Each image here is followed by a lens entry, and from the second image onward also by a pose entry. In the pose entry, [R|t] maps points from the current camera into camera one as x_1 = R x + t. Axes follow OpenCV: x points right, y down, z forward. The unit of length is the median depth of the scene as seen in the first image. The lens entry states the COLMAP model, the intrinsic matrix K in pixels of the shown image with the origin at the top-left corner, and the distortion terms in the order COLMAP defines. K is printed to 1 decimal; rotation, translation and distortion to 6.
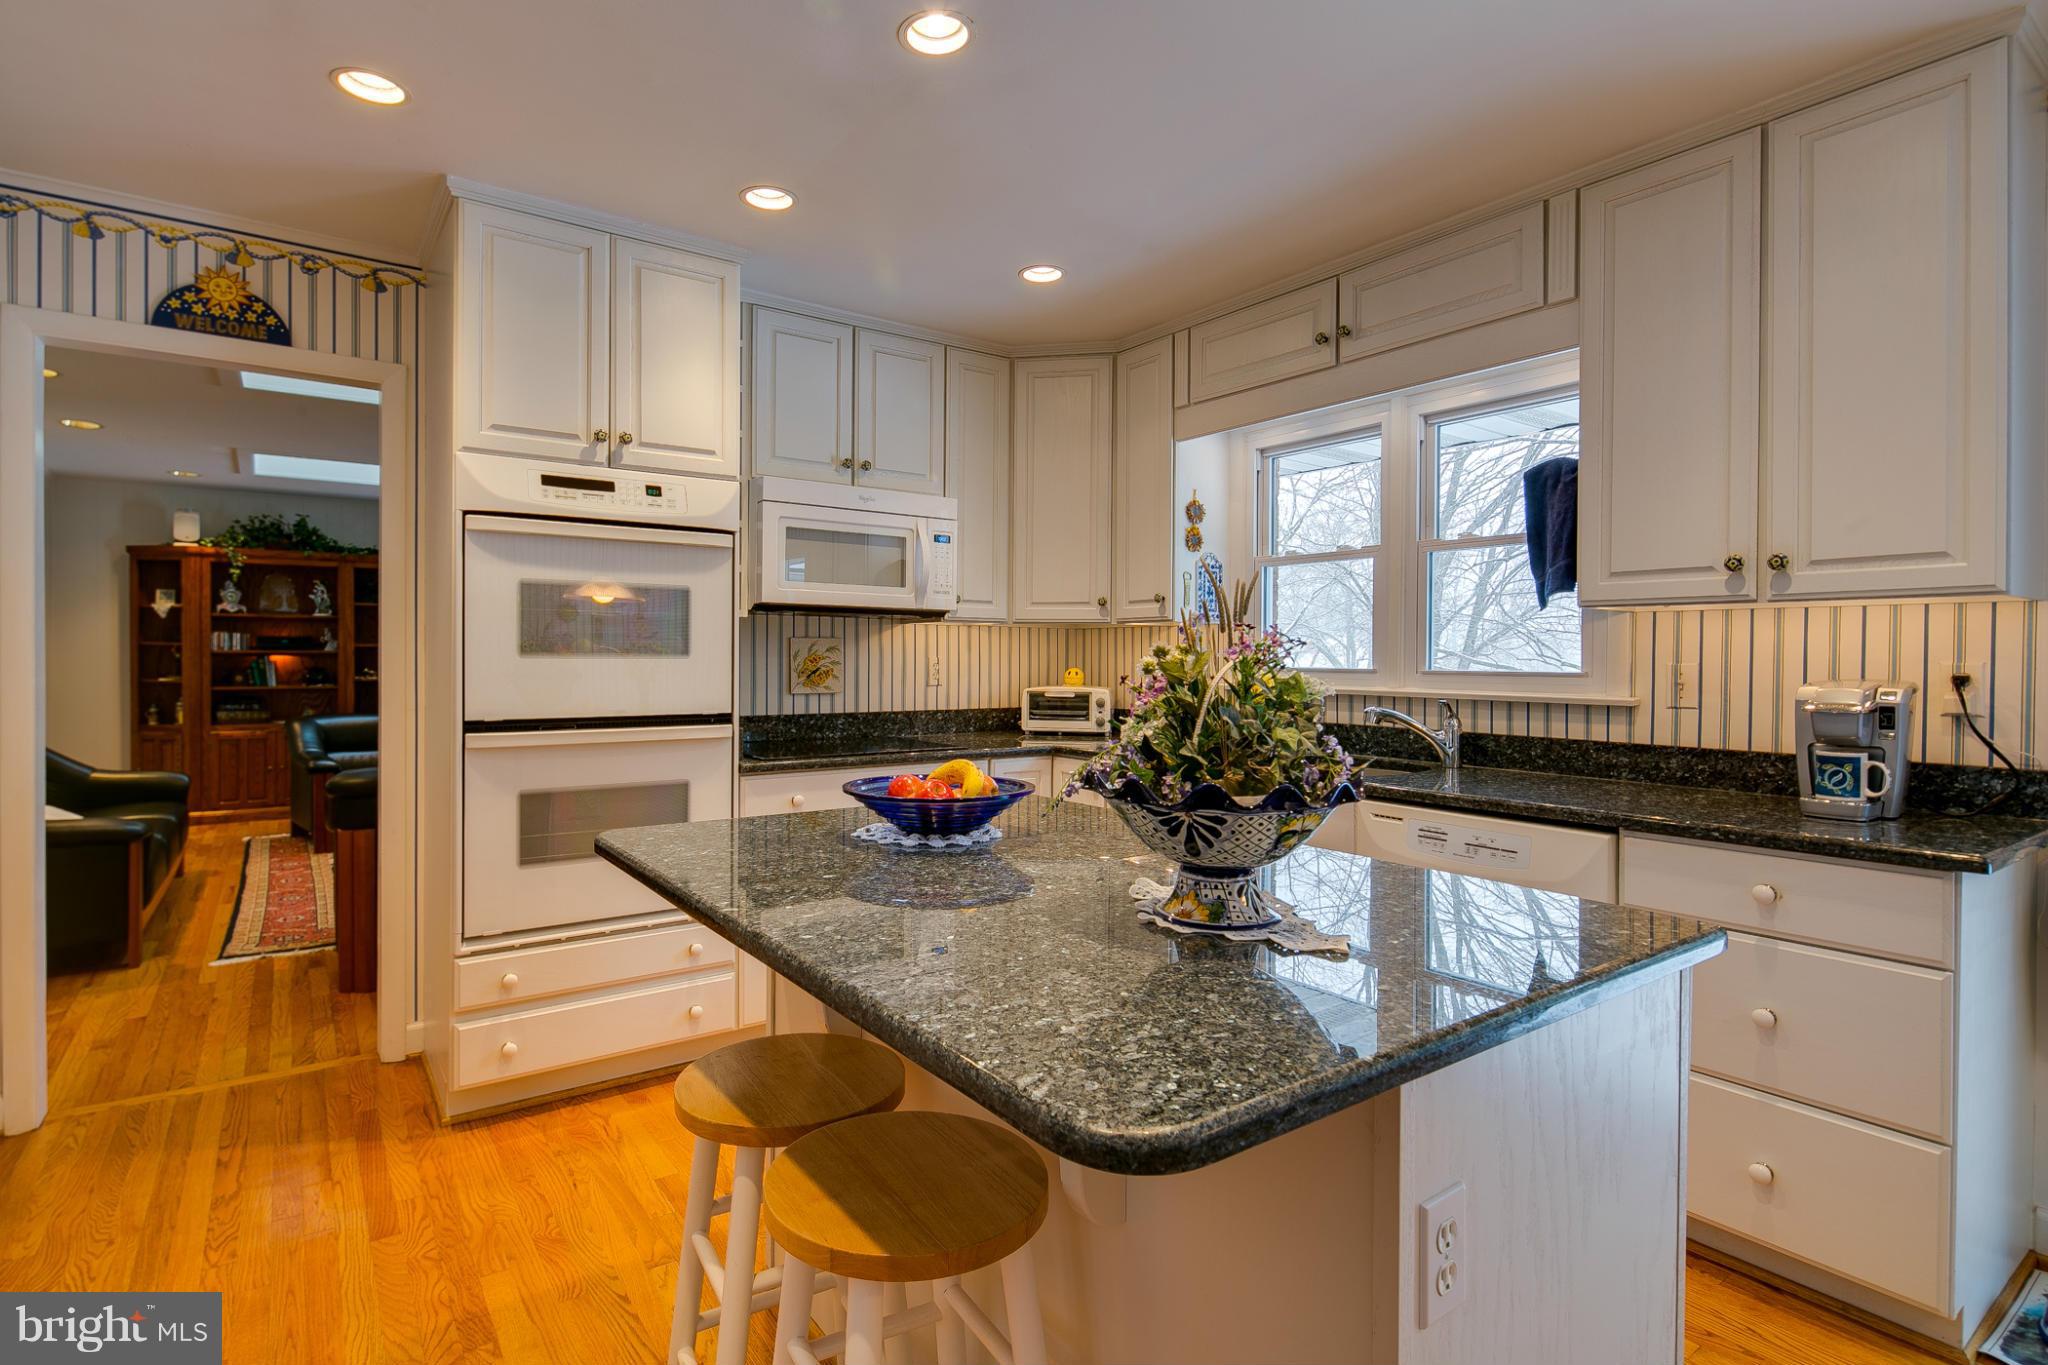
lens RADIAL K [[1012.3, 0, 1015.6], [0, 1012.3, 668.6], [0, 0, 1]] dist [0.005607, -0.000812]
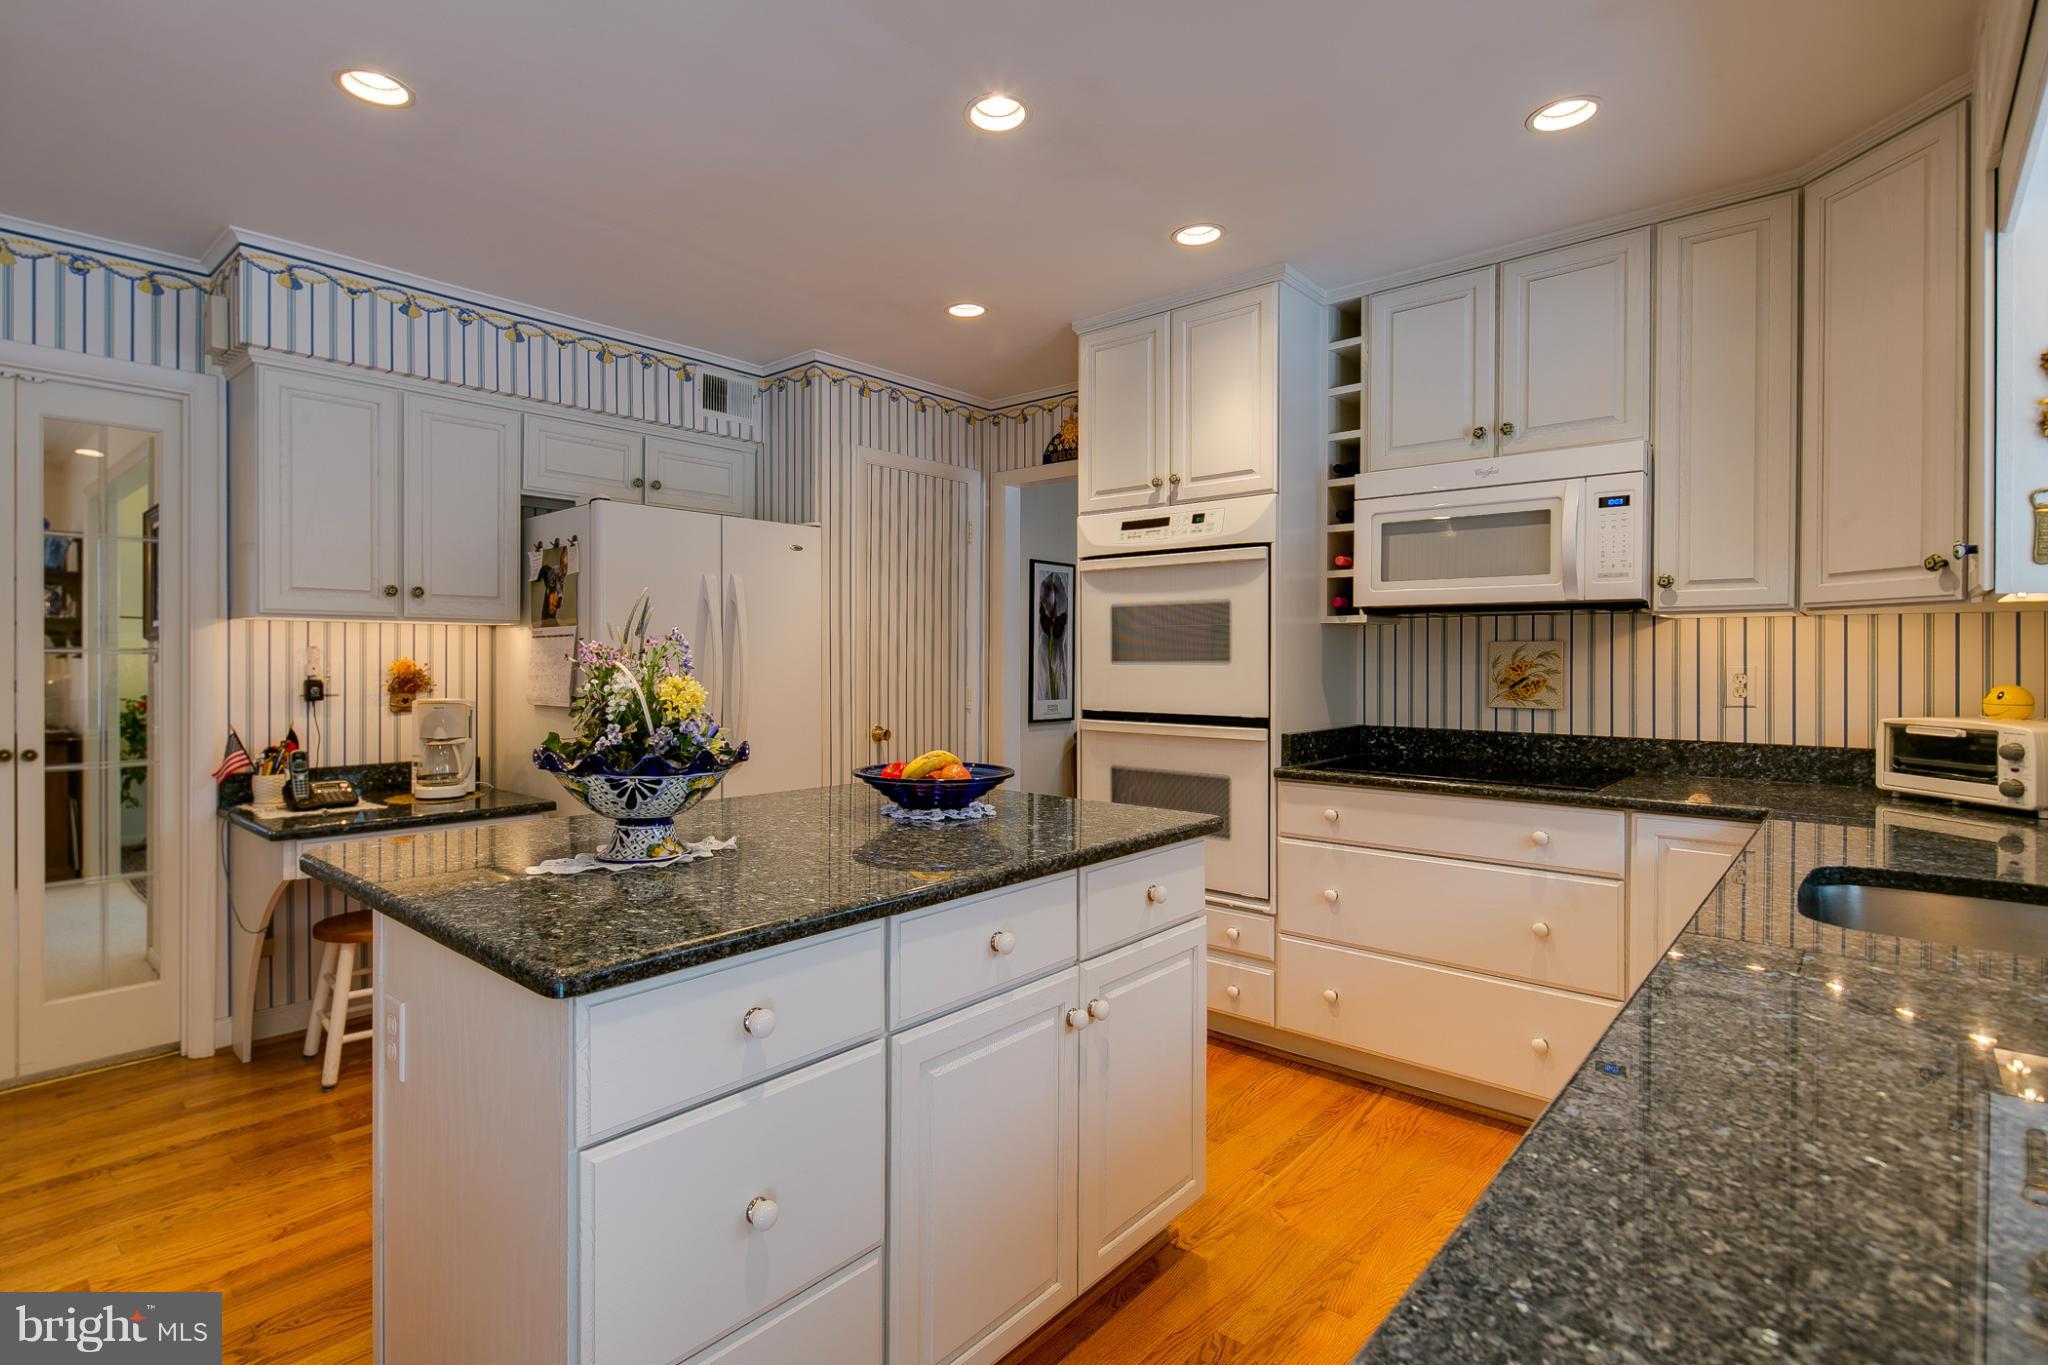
lens RADIAL K [[995.4, 0, 954.2], [0, 995.4, 662.5], [0, 0, 1]] dist [-0.000360, -0.000982]
pose [[0.193324, 0.000407, -0.981135, 0.610503], [-0.011403, 0.999933, -0.001832, -0.007176], [0.981069, 0.011542, 0.193316, 0.457677]]
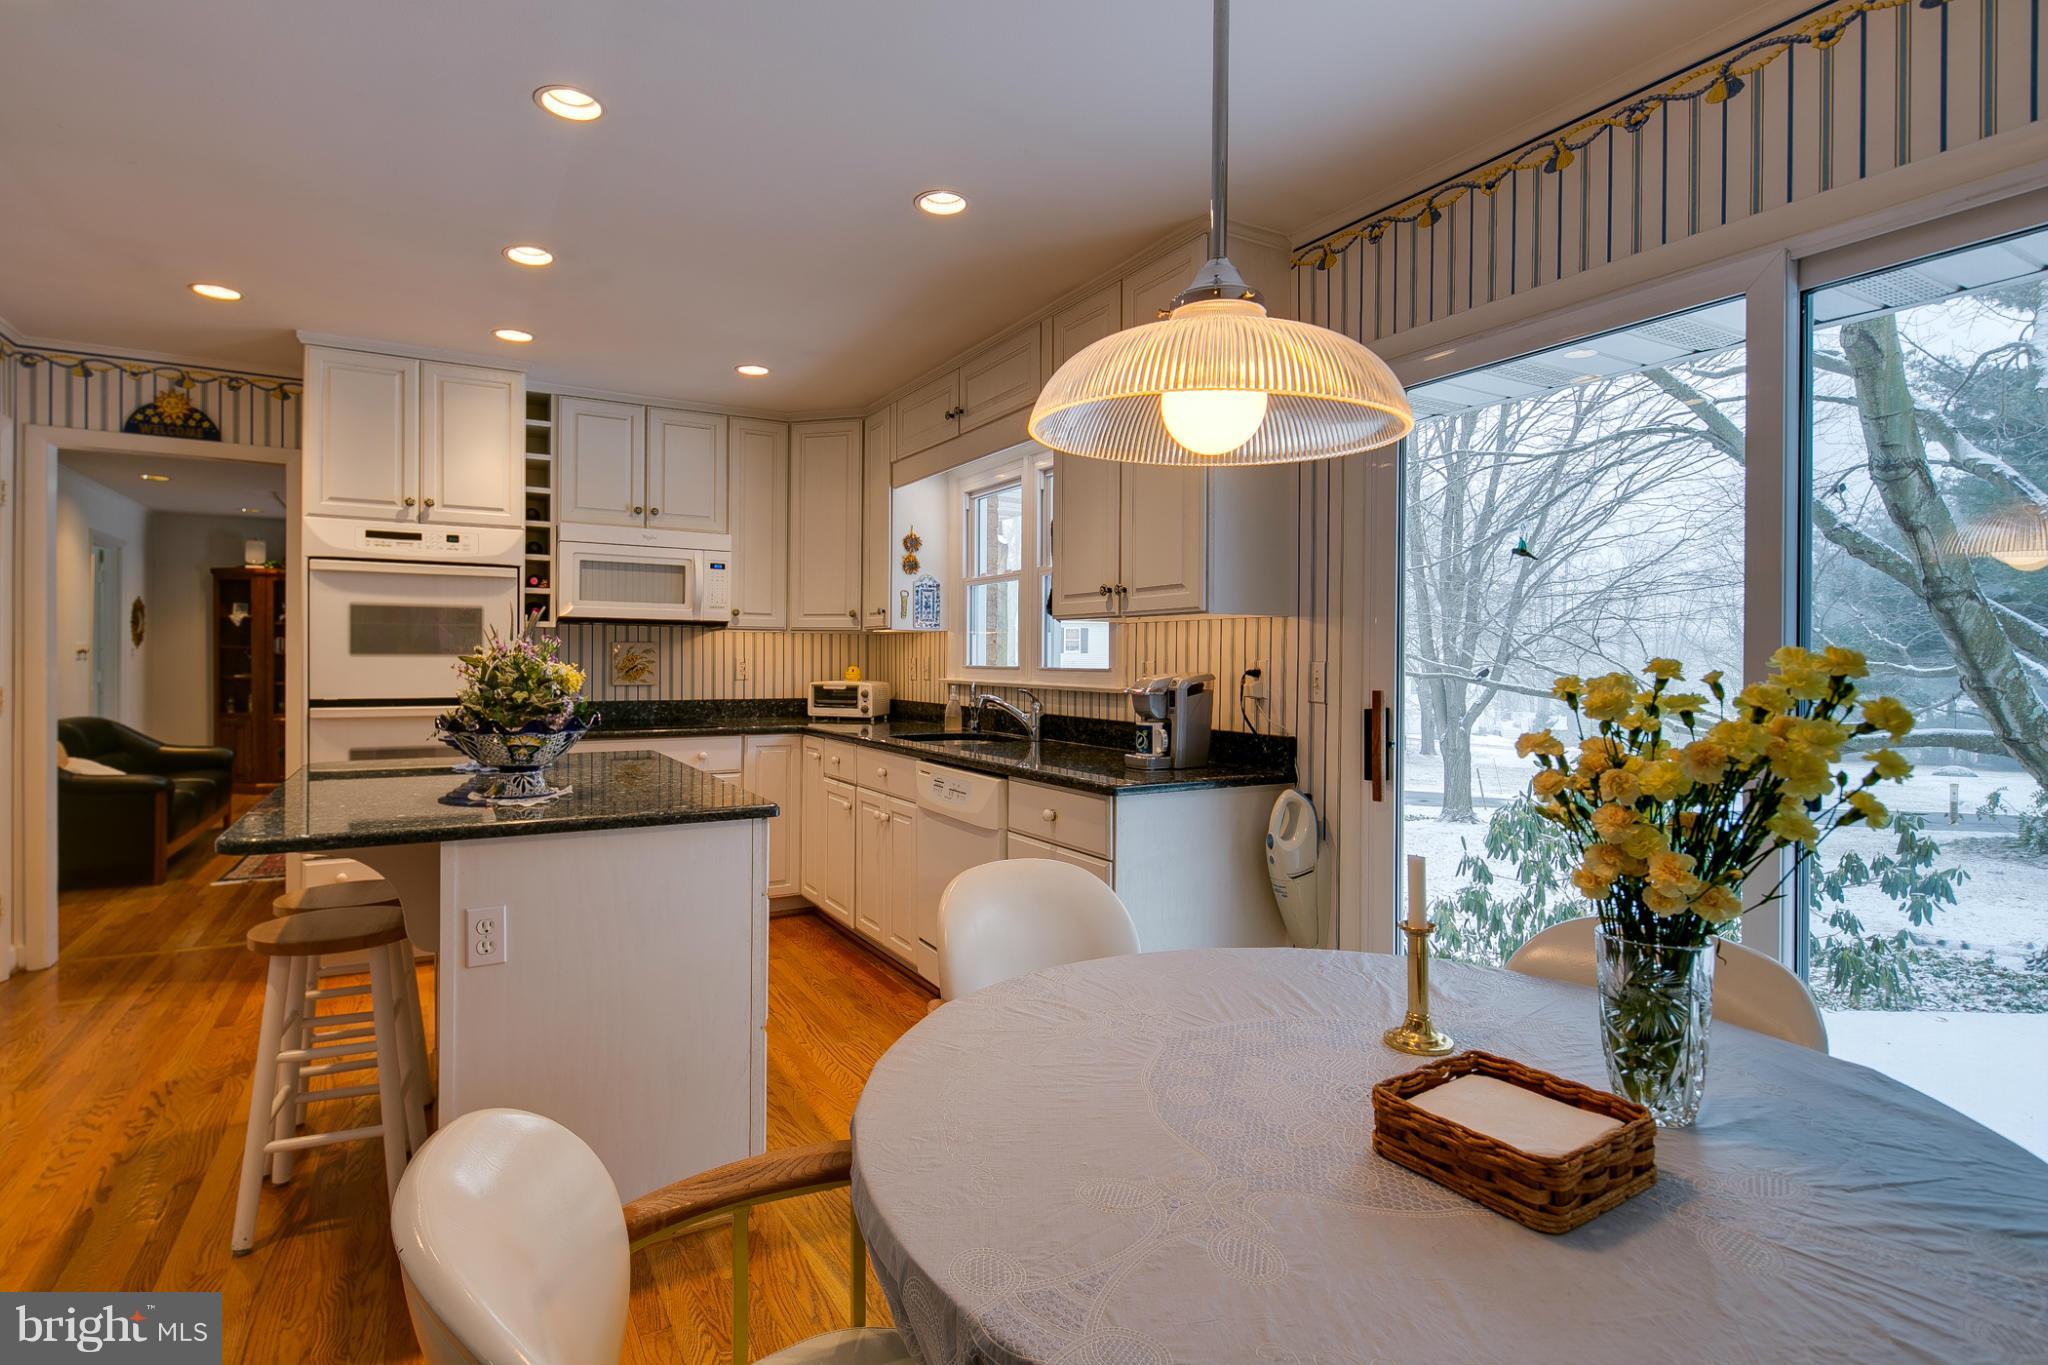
lens RADIAL K [[1012.3, 0, 1015.6], [0, 1012.3, 668.6], [0, 0, 1]] dist [0.005607, -0.000812]
pose [[0.994625, 0.001848, -0.103522, 0.505149], [-0.002181, 0.999993, -0.003110, 0.007363], [0.103516, 0.003319, 0.994622, -0.287241]]
